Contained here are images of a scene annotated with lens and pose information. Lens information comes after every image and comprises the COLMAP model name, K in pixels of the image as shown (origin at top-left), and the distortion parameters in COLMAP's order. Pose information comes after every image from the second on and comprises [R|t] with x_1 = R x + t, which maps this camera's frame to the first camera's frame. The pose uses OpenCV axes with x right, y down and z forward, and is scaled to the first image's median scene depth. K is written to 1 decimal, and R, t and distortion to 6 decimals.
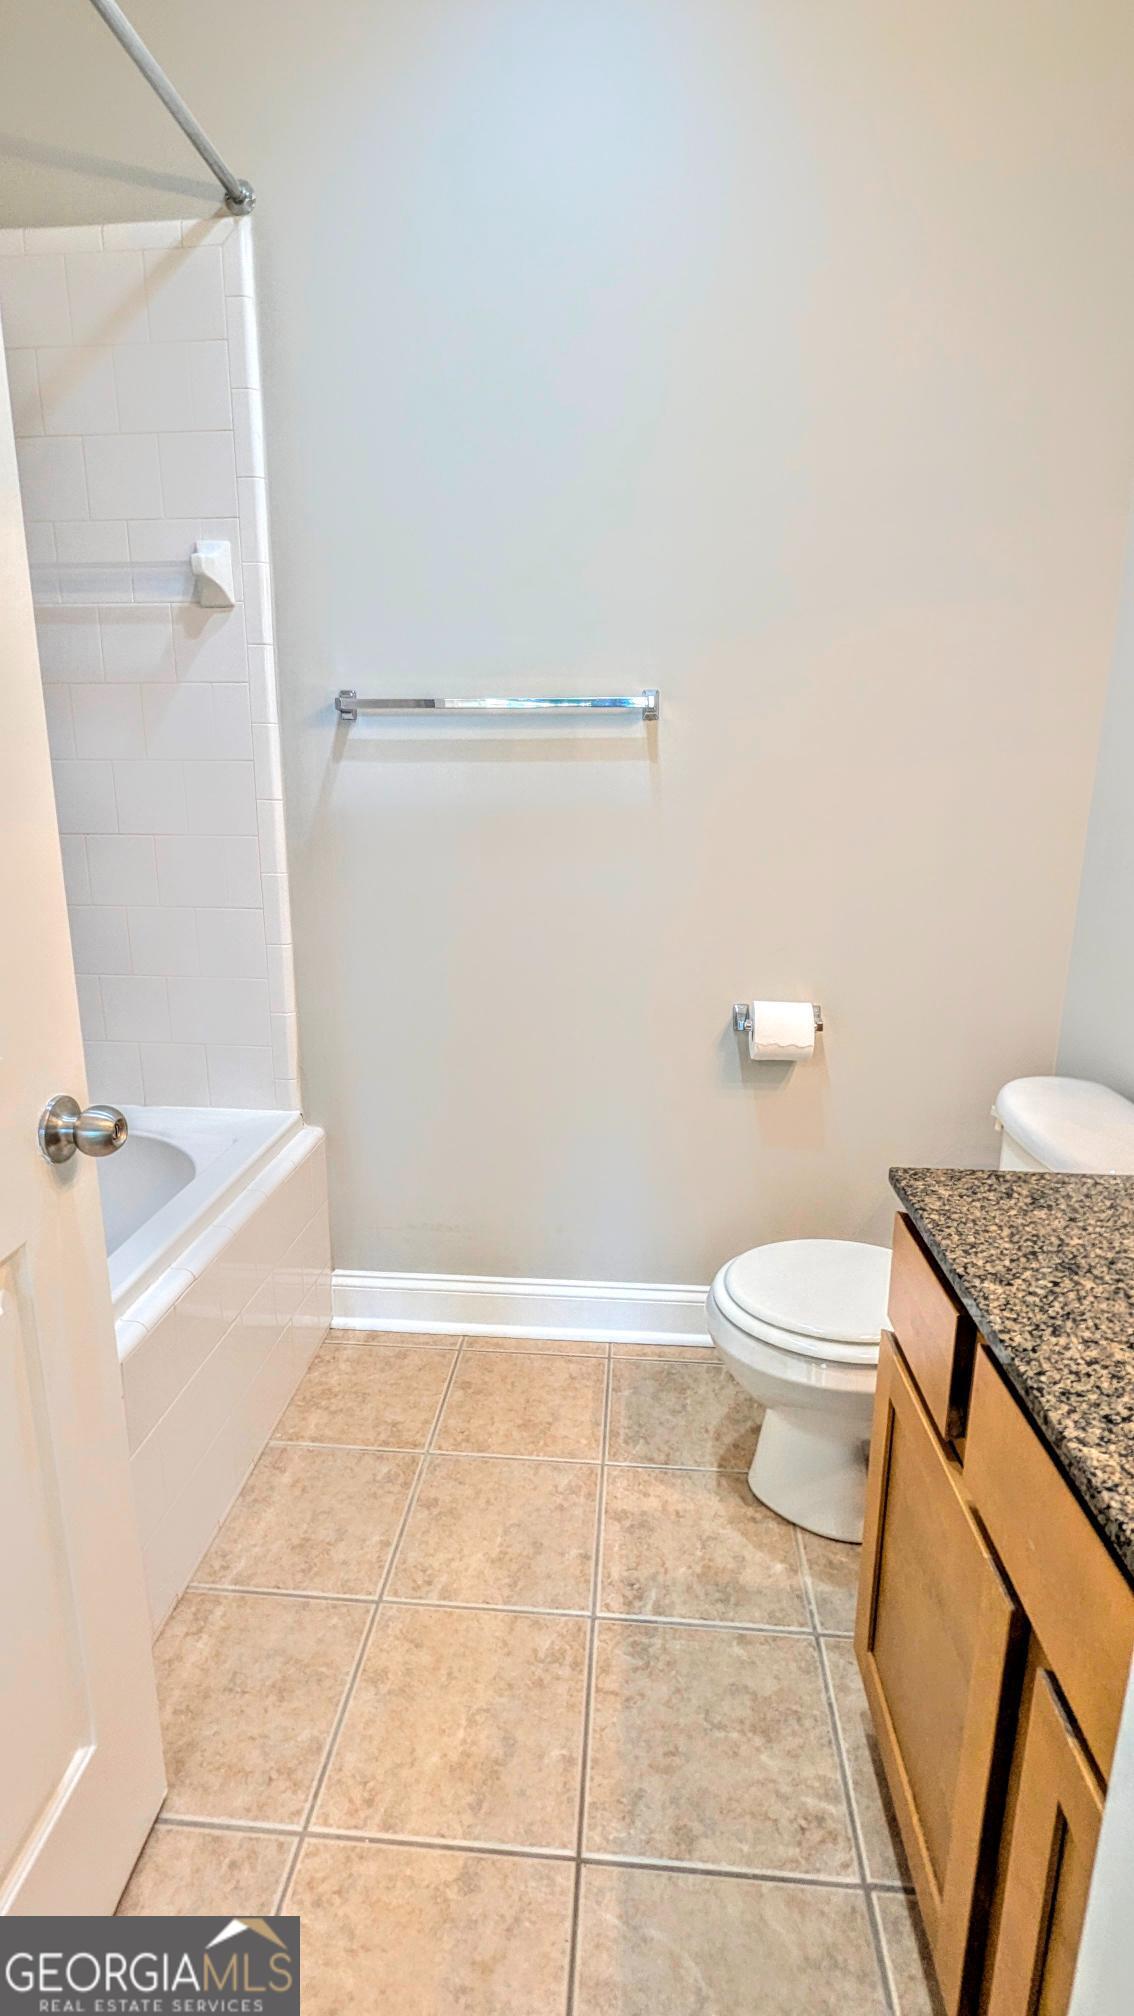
lens RADIAL K [[954.5, 0, 568.7], [0, 954.5, 1007.8], [0, 0, 1]] dist [0.000653, 0.001238]
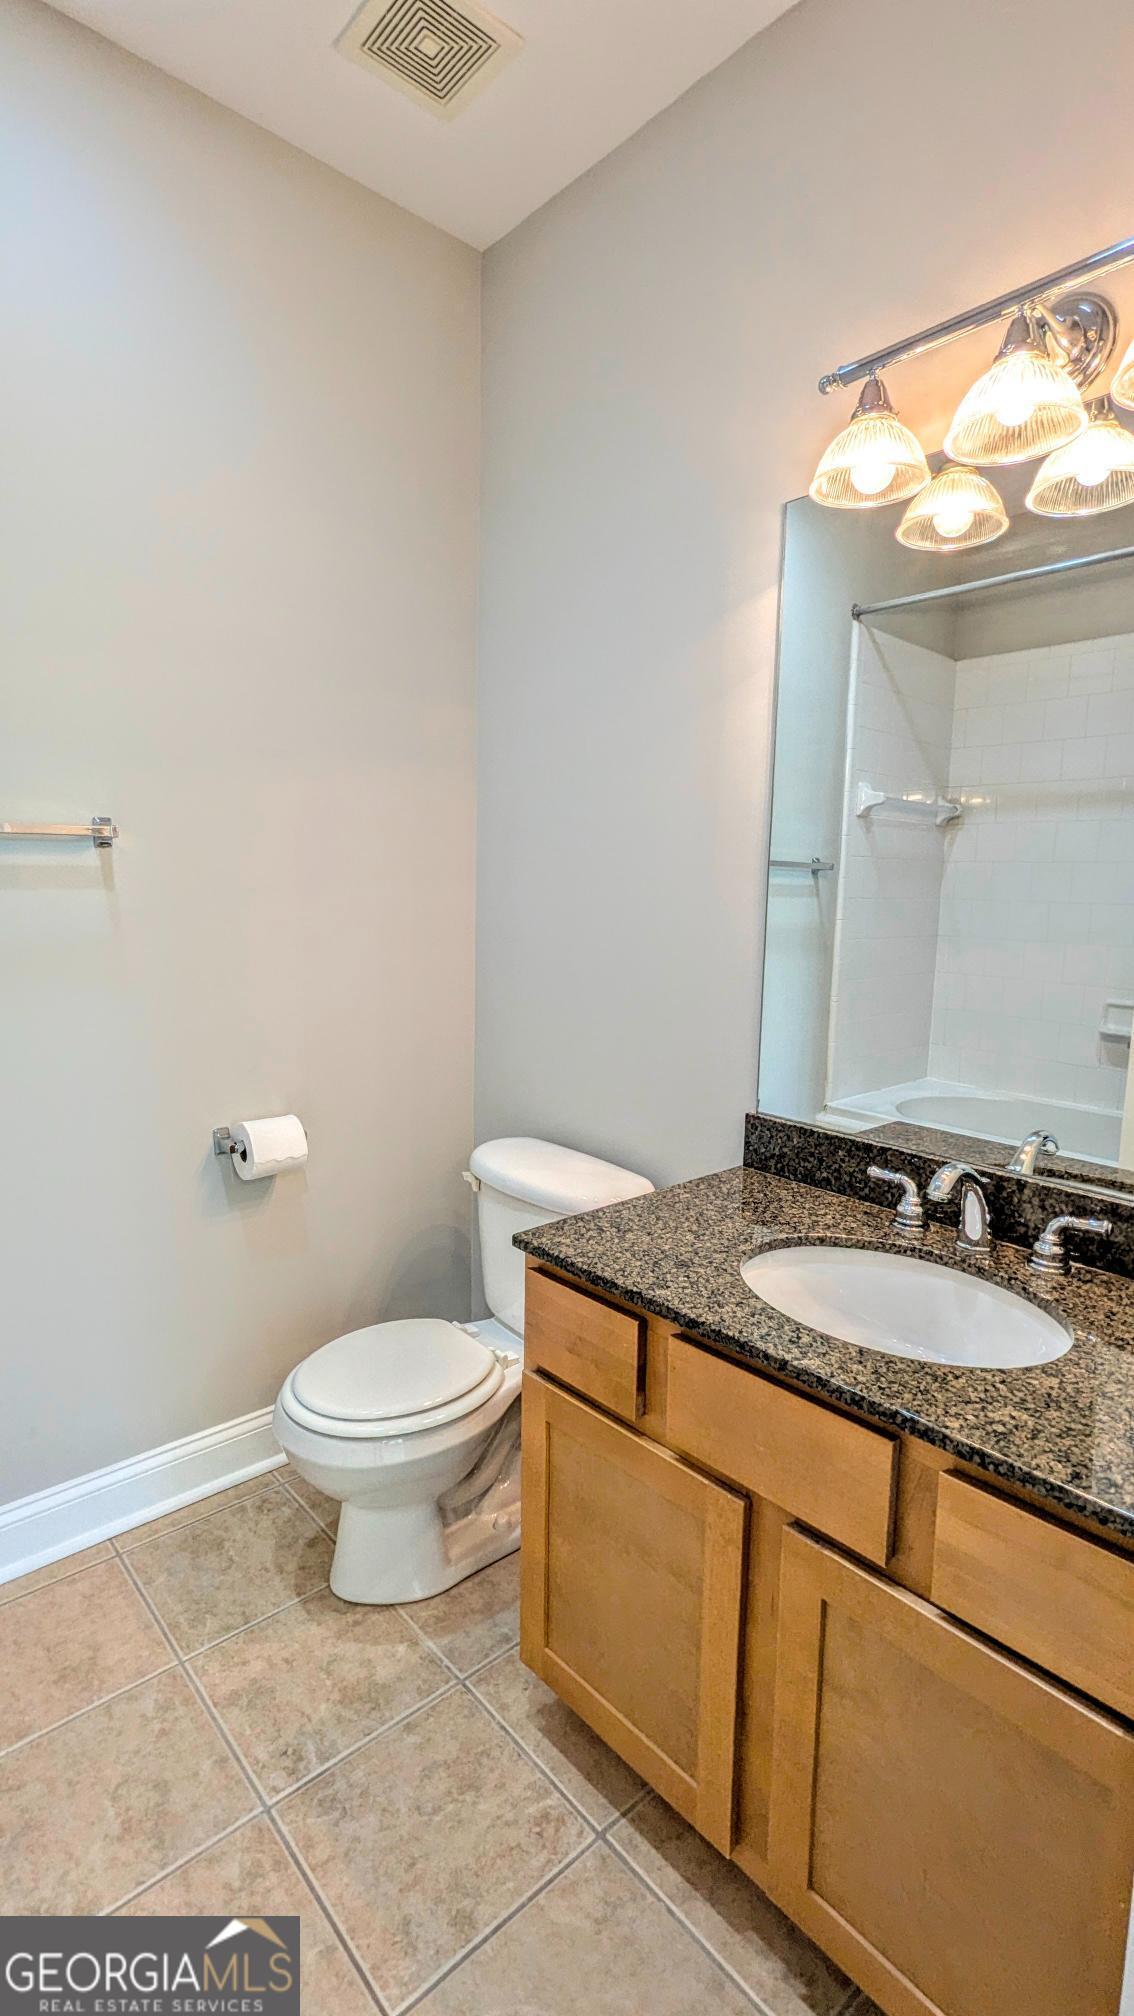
lens RADIAL K [[954.5, 0, 567.9], [0, 954.5, 1008.5], [0, 0, 1]] dist [0.000653, 0.001238]
pose [[0.693842, -0.094426, 0.713910, -0.360975], [0.158176, 0.987139, -0.023164, -0.062424], [-0.702541, 0.128995, 0.699854, 0.043738]]
